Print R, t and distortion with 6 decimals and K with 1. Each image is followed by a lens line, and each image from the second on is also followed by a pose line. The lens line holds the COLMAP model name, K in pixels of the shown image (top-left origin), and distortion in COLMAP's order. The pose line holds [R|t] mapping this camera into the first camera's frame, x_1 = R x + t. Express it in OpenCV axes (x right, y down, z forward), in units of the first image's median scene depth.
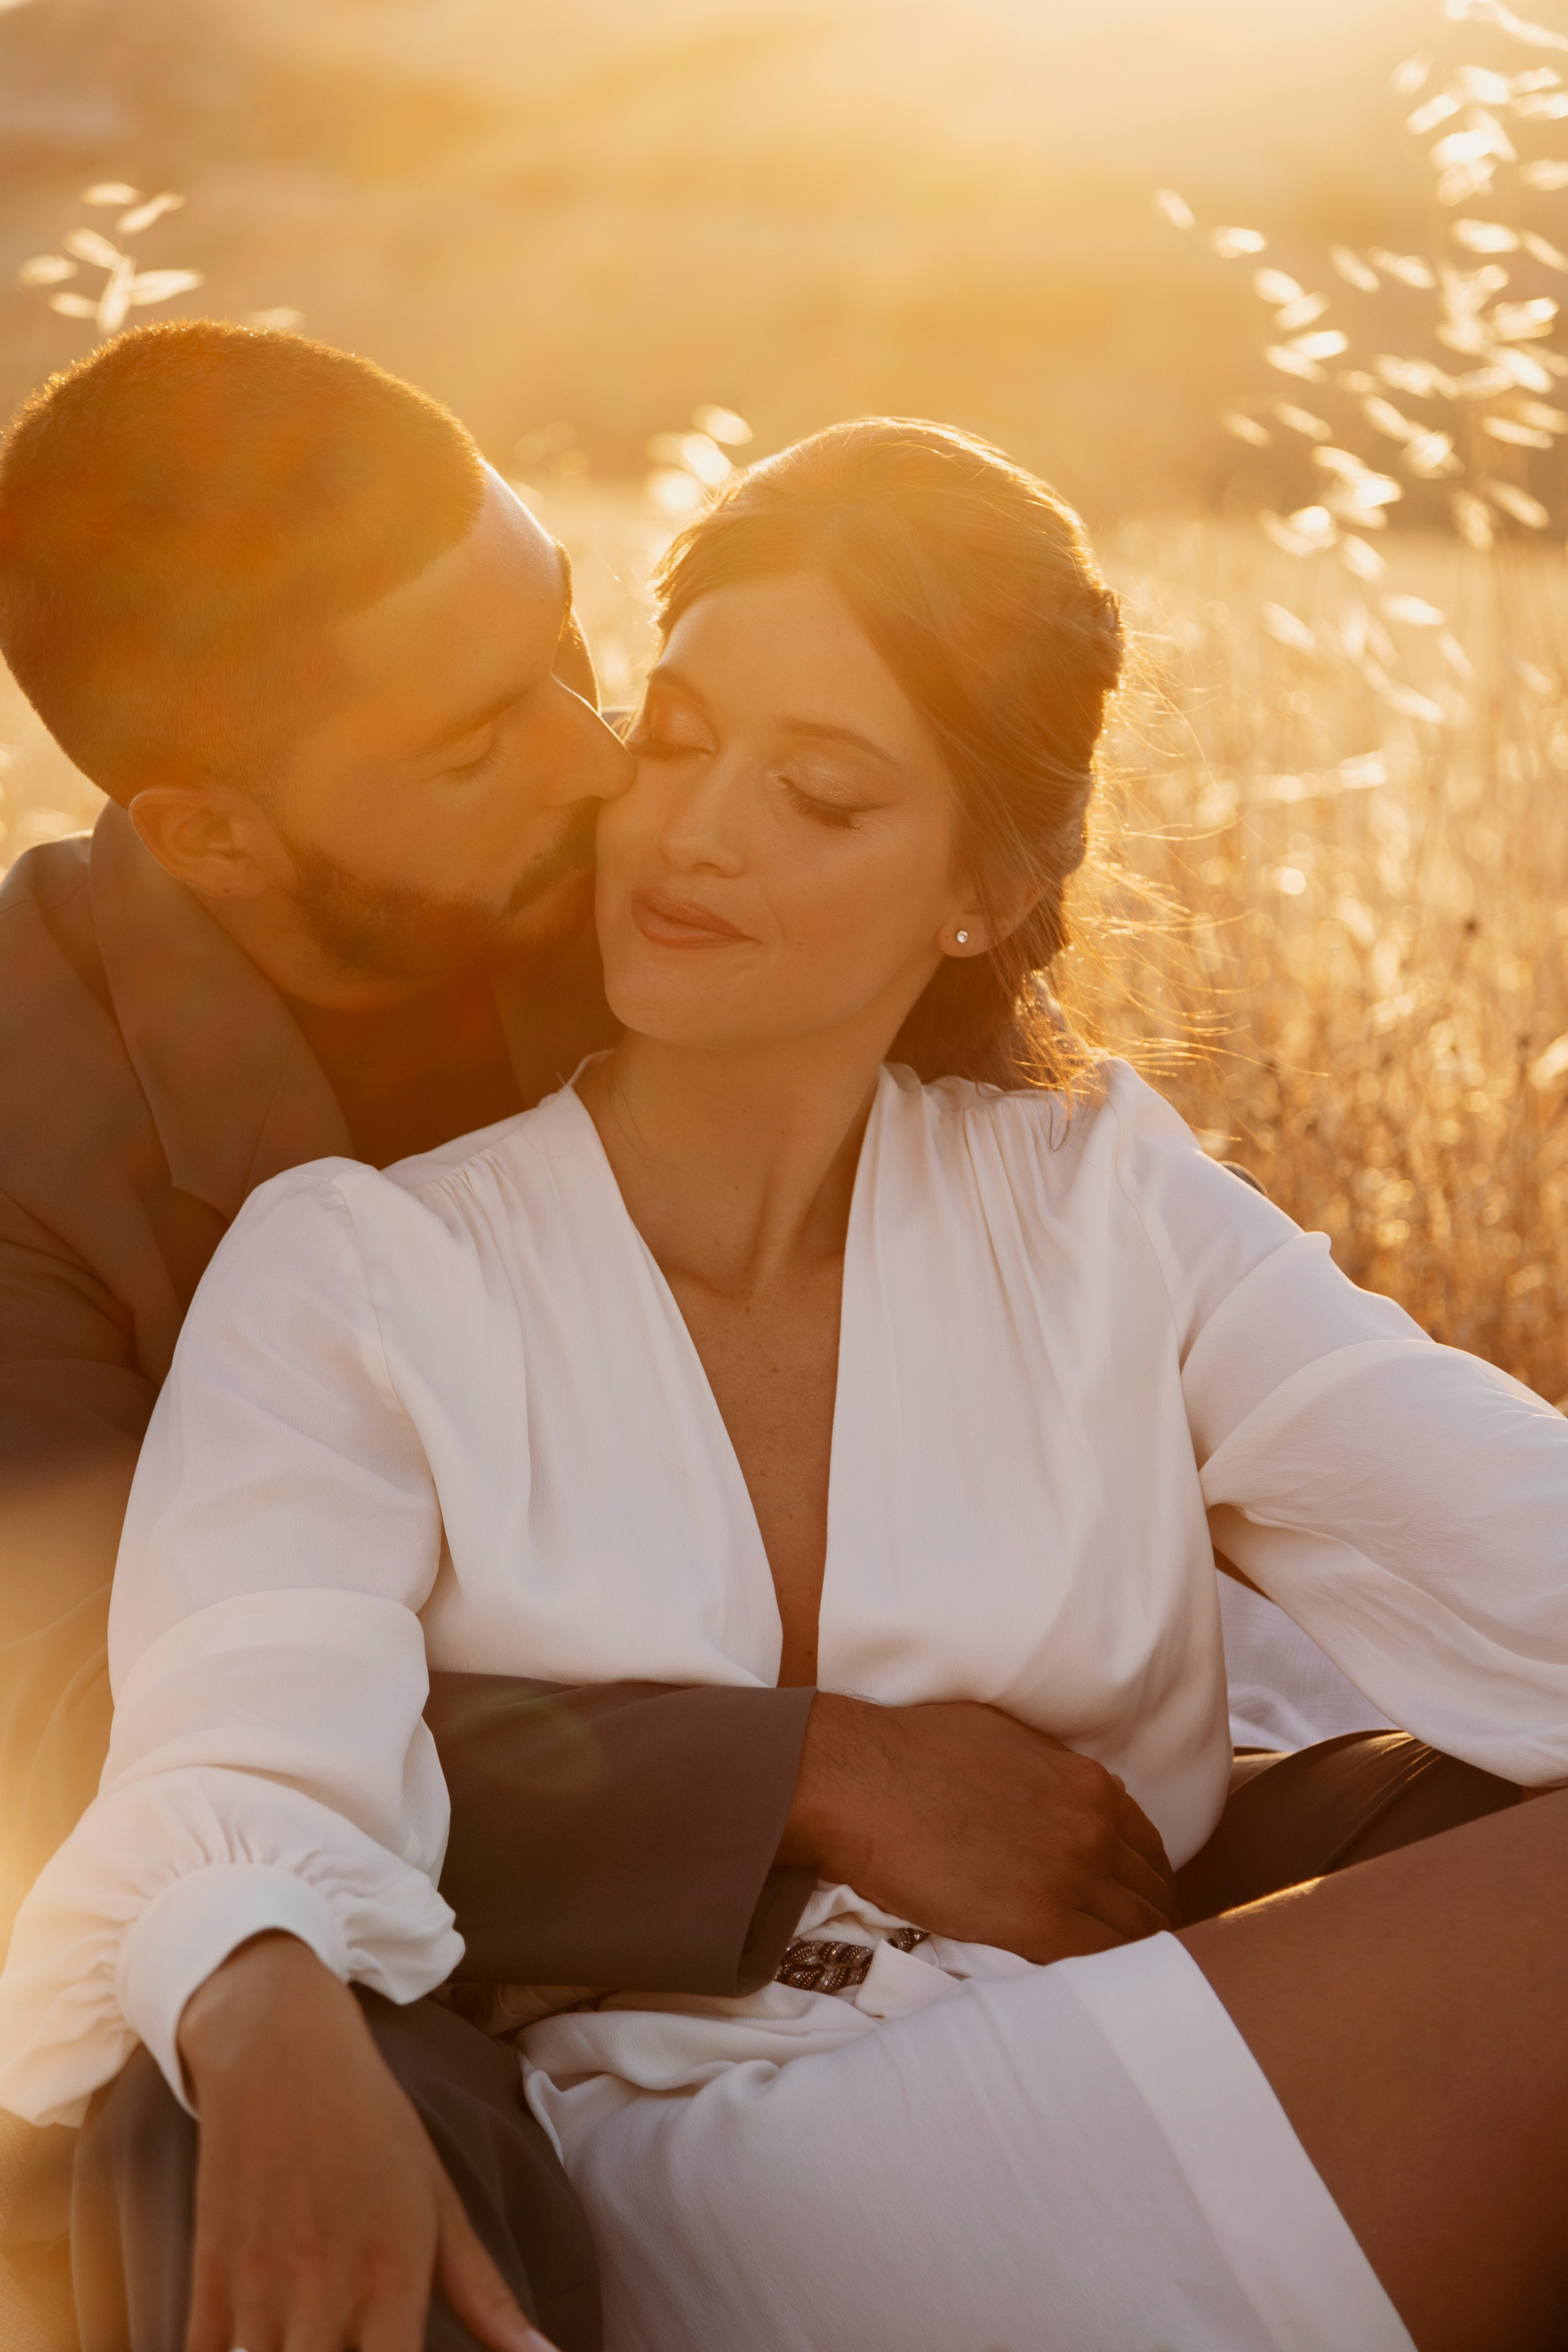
lens RADIAL K [[7027.8, 0, 785.6], [0, 7027.8, 1178.5], [0, 0, 1]] dist [-0.093747, 0.000000]
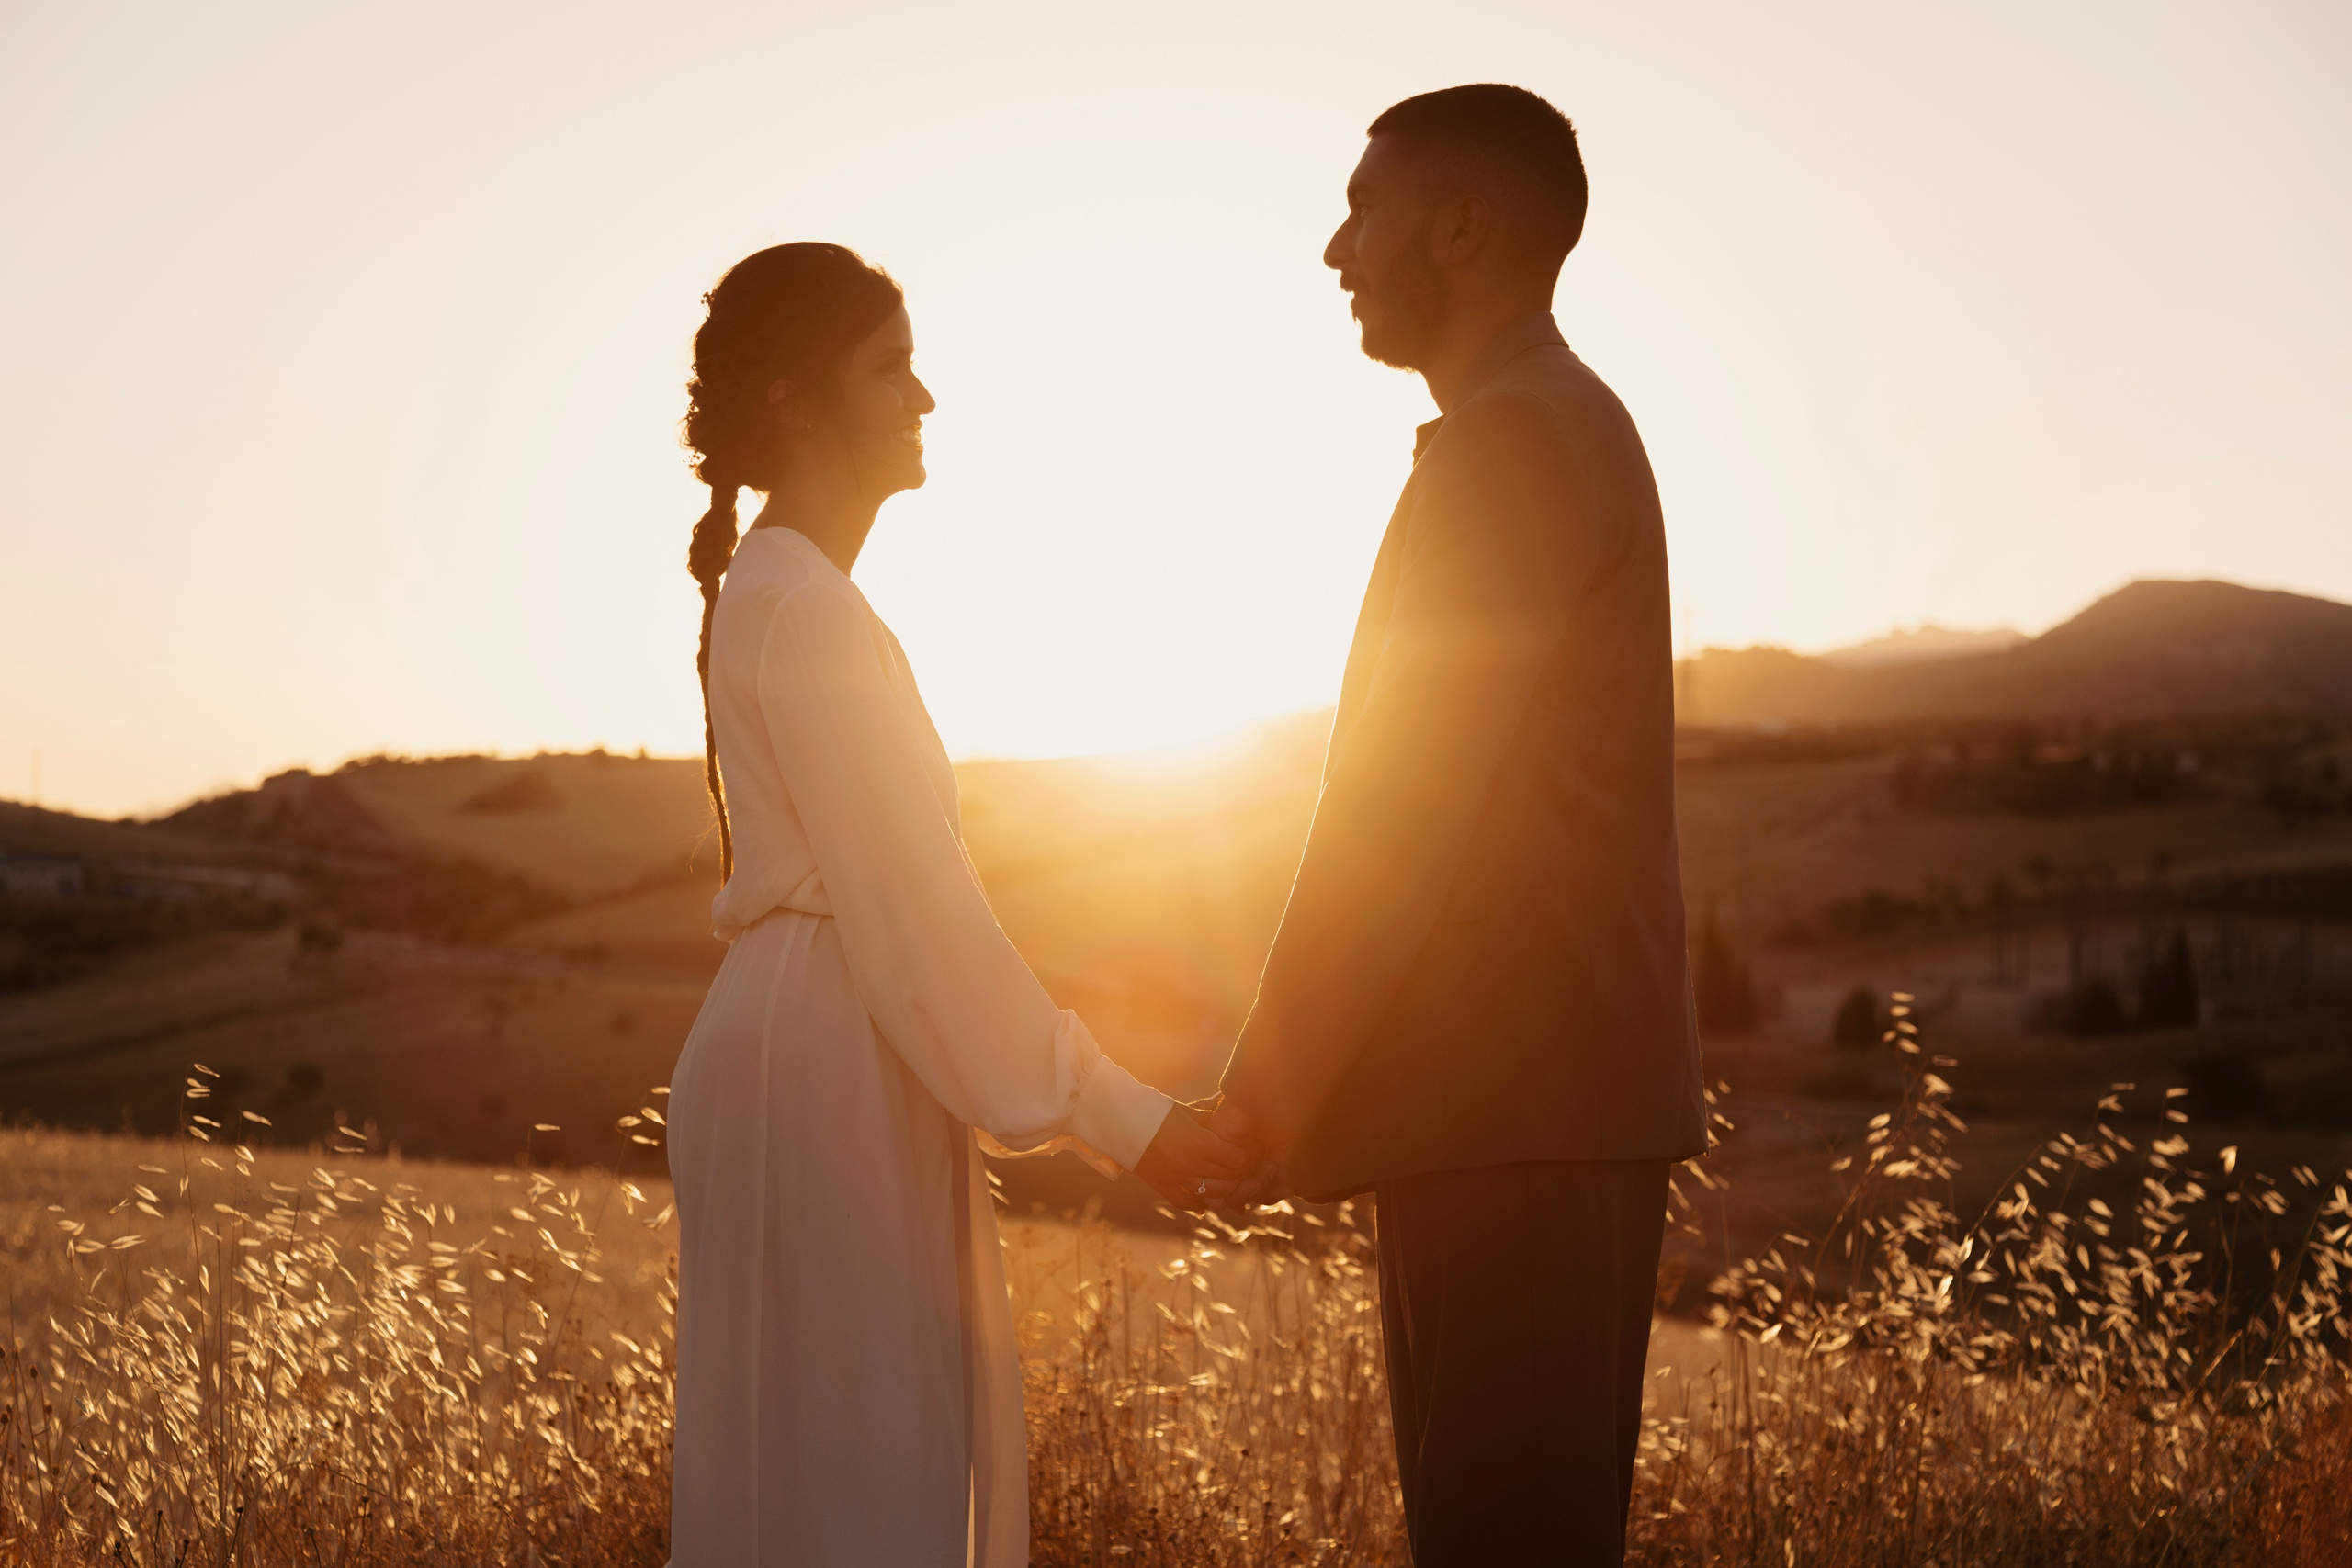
lens RADIAL K [[4923.9, 0, 1160.6], [0, 4923.9, 799.3], [0, 0, 1]] dist [0.029869, 0.000000]
pose [[0.994518, 0.068022, 0.079420, -0.062765], [-0.052845, 0.982318, -0.179610, 0.040009], [-0.090234, 0.174428, 0.980527, -0.534235]]
